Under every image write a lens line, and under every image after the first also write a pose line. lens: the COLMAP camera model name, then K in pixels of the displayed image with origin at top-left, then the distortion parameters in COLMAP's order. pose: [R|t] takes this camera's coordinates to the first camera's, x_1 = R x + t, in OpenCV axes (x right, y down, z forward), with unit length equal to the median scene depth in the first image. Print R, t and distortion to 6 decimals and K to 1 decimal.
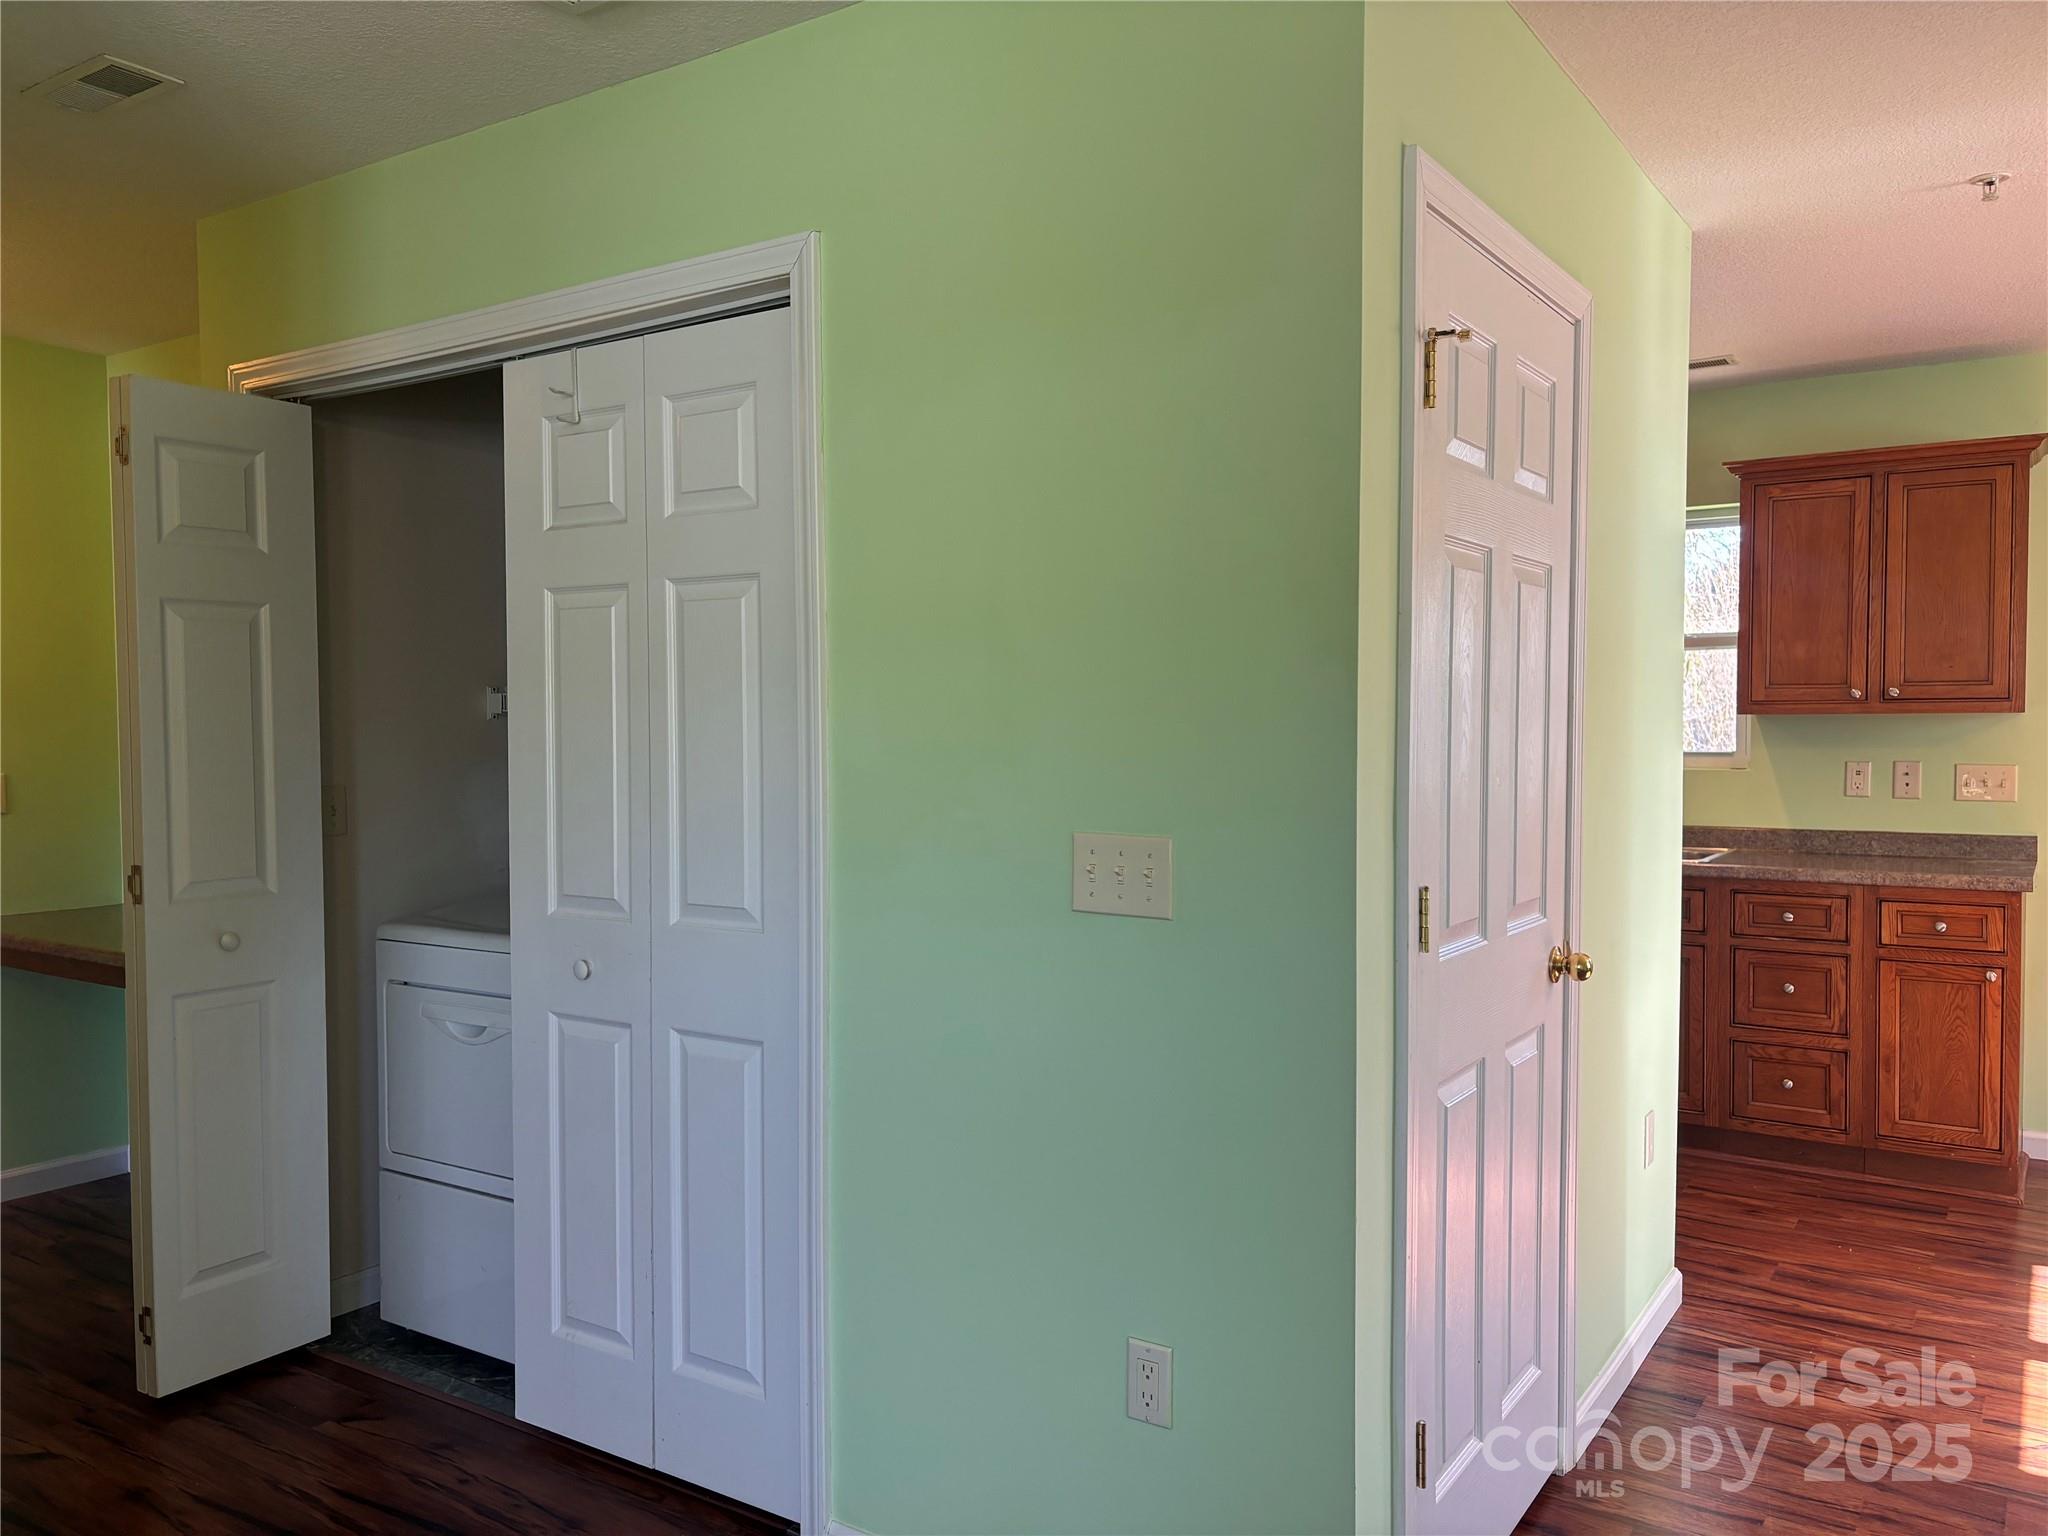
lens RADIAL K [[1544.7, 0, 1030.8], [0, 1544.7, 764.8], [0, 0, 1]] dist [0.026051, -0.026698]
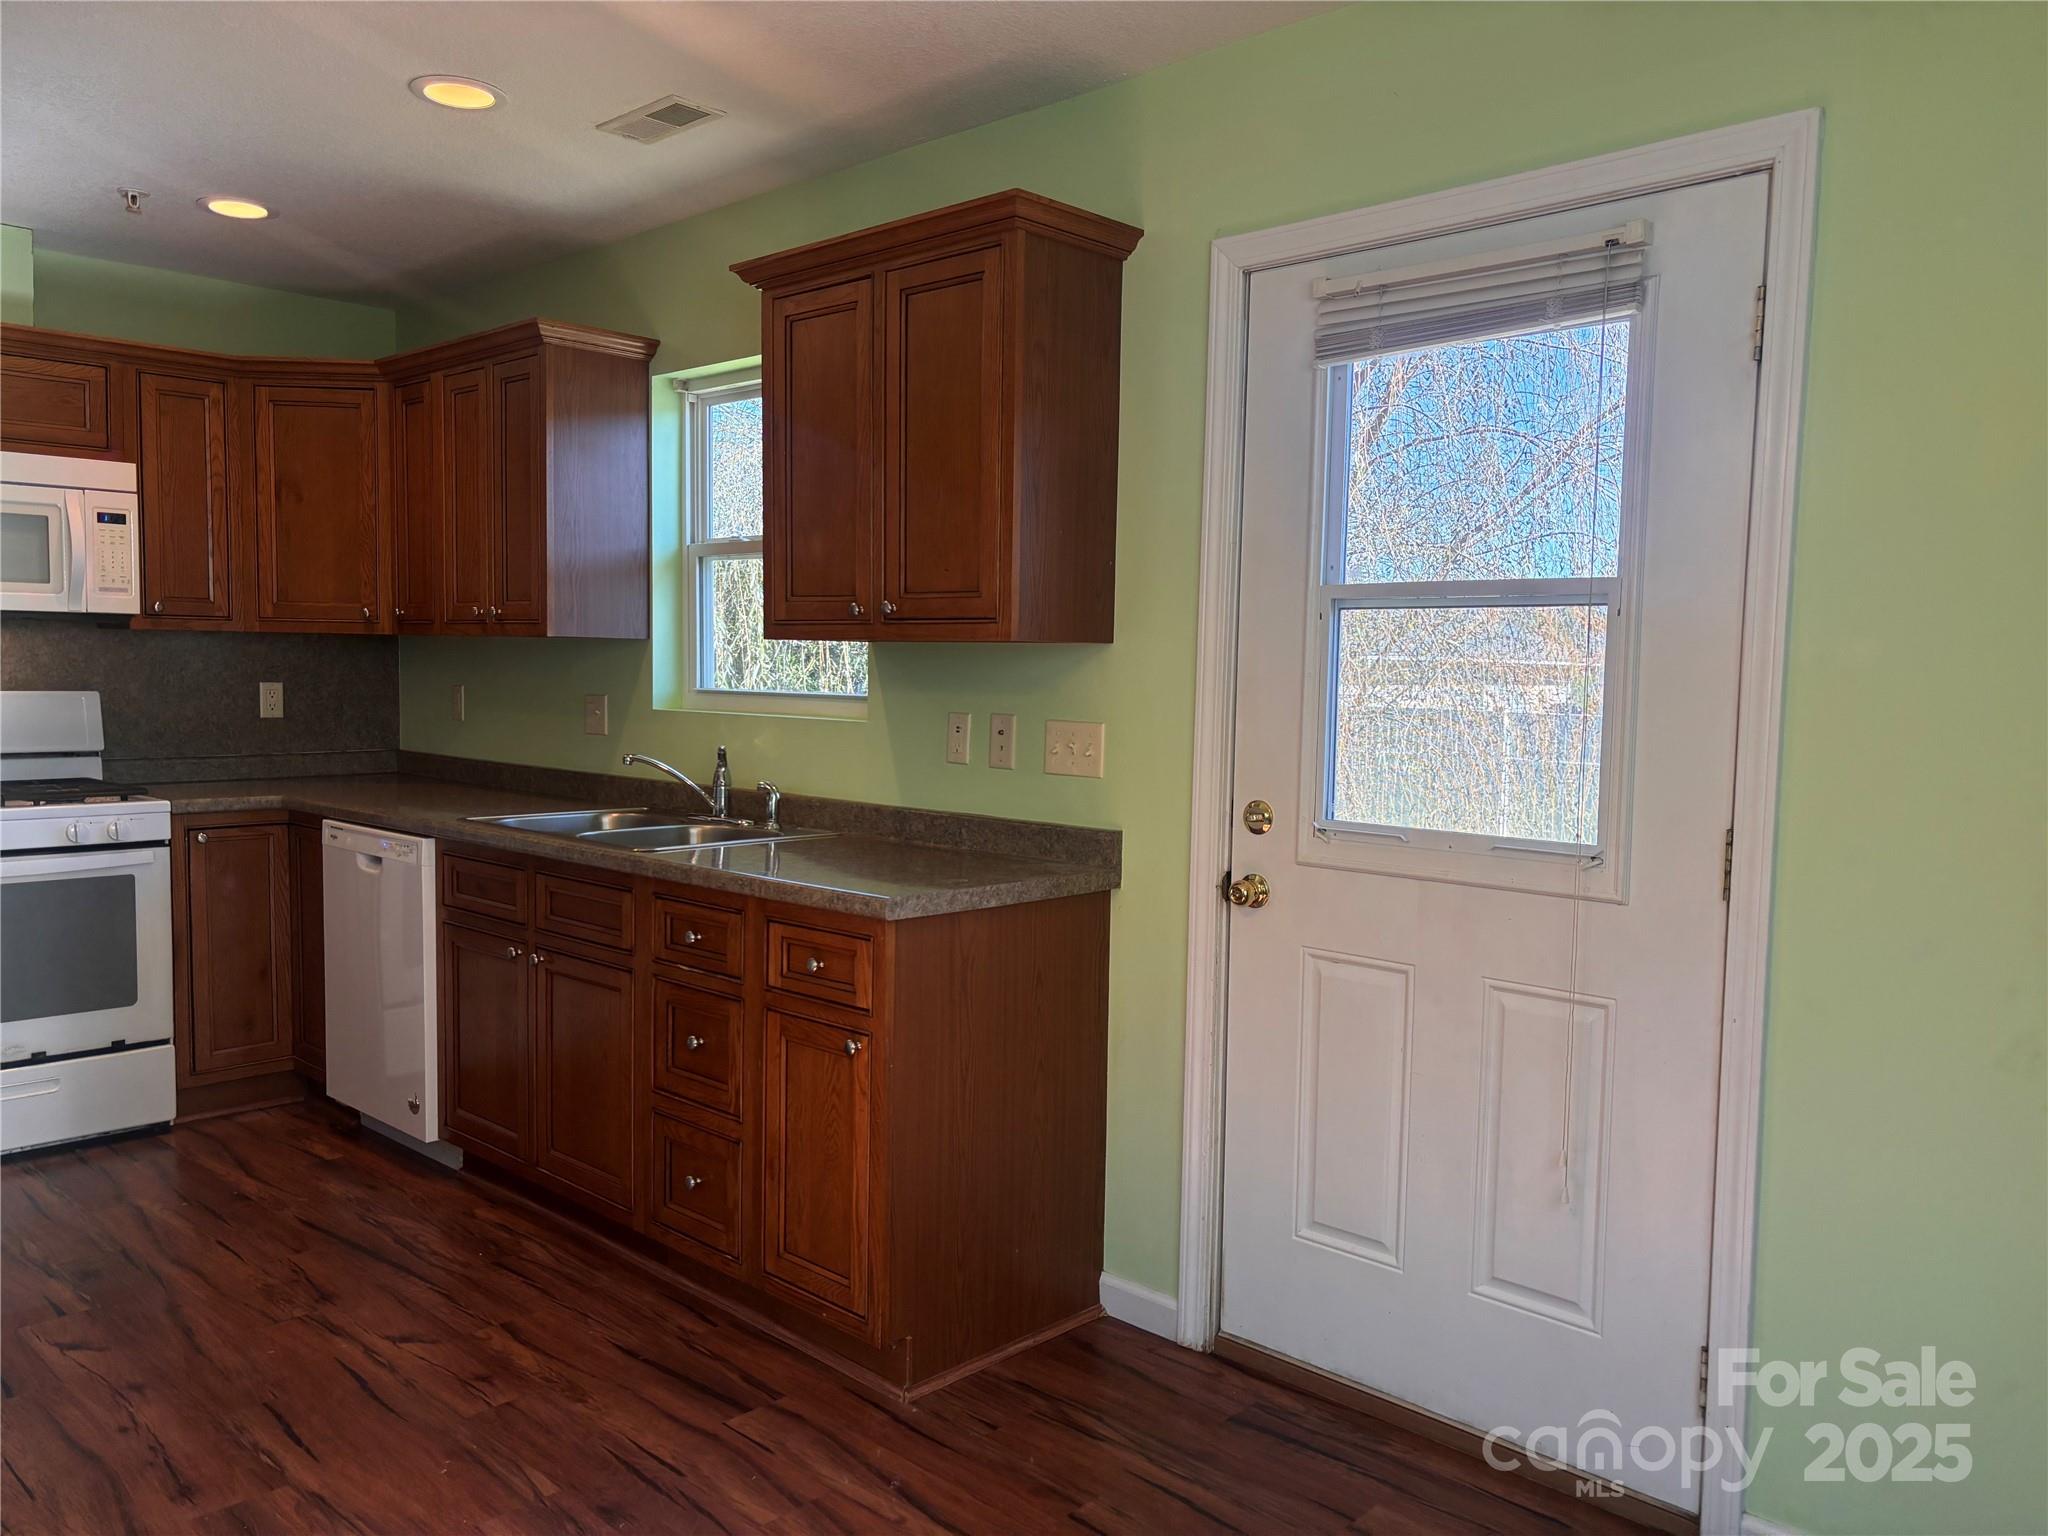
lens RADIAL K [[1544.7, 0, 1035.2], [0, 1544.7, 770.2], [0, 0, 1]] dist [0.026051, -0.026698]
pose [[0.986909, 0.033755, -0.157706, 0.721484], [-0.027806, 0.998822, 0.039776, -0.004931], [0.158863, -0.034870, 0.986685, 0.355103]]
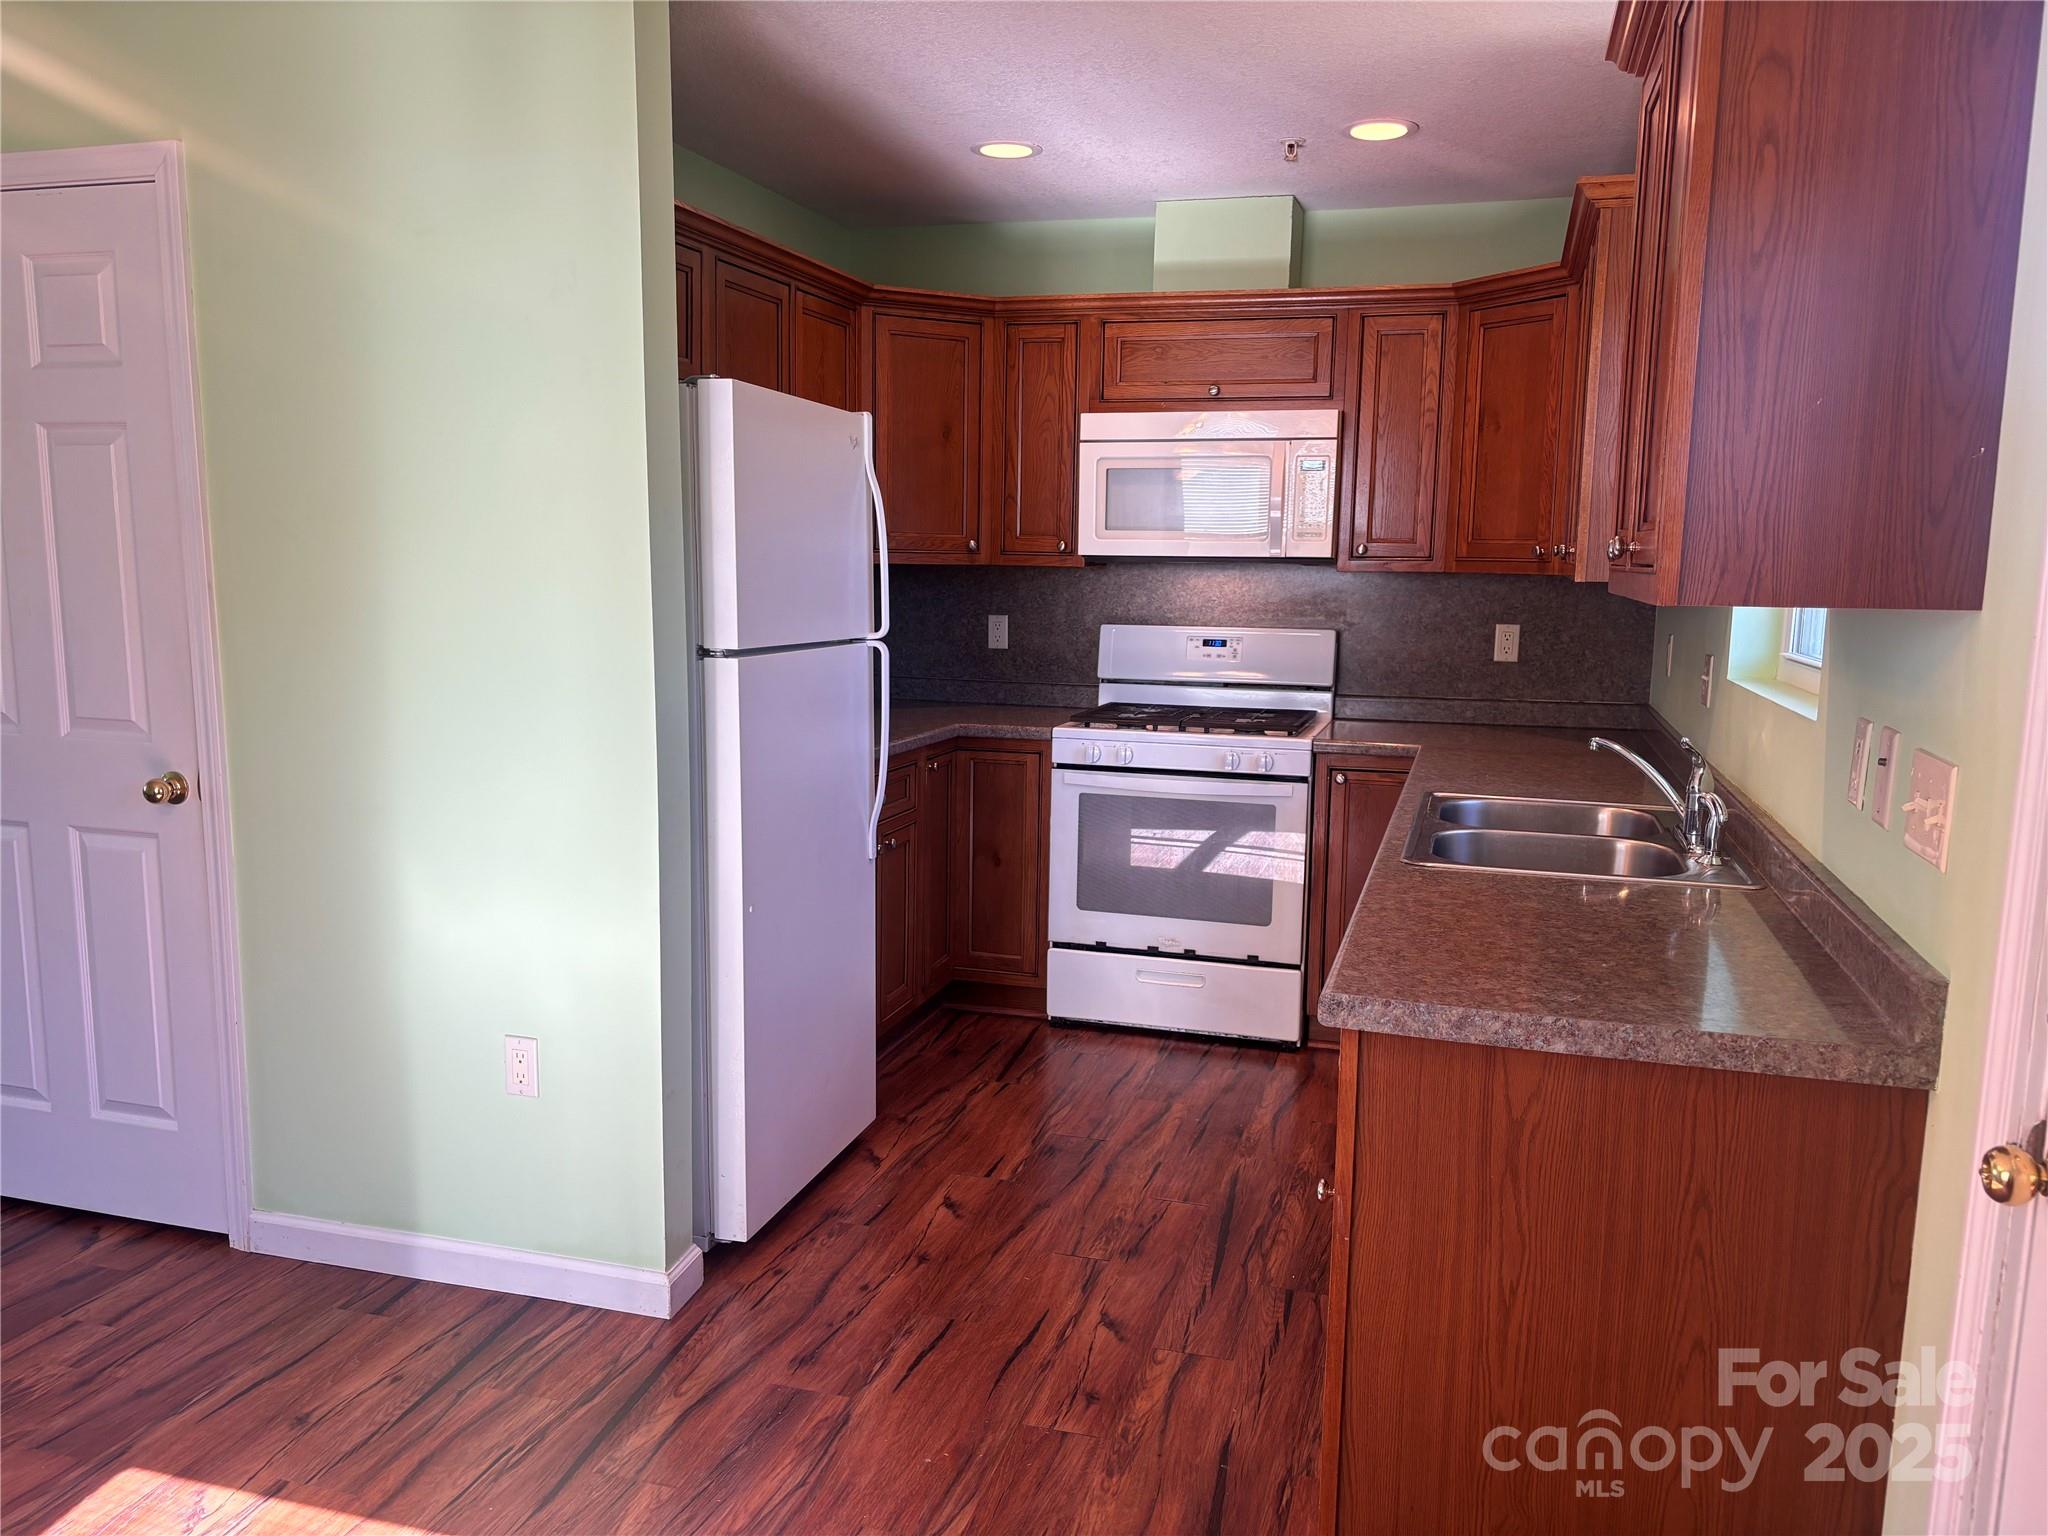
lens RADIAL K [[1544.7, 0, 1038.9], [0, 1544.7, 784.6], [0, 0, 1]] dist [0.026051, -0.026698]
pose [[0.304046, 0.150881, -0.940633, 0.908380], [-0.044819, 0.988551, 0.144080, -0.036547], [0.951602, -0.001649, 0.307327, 0.719098]]
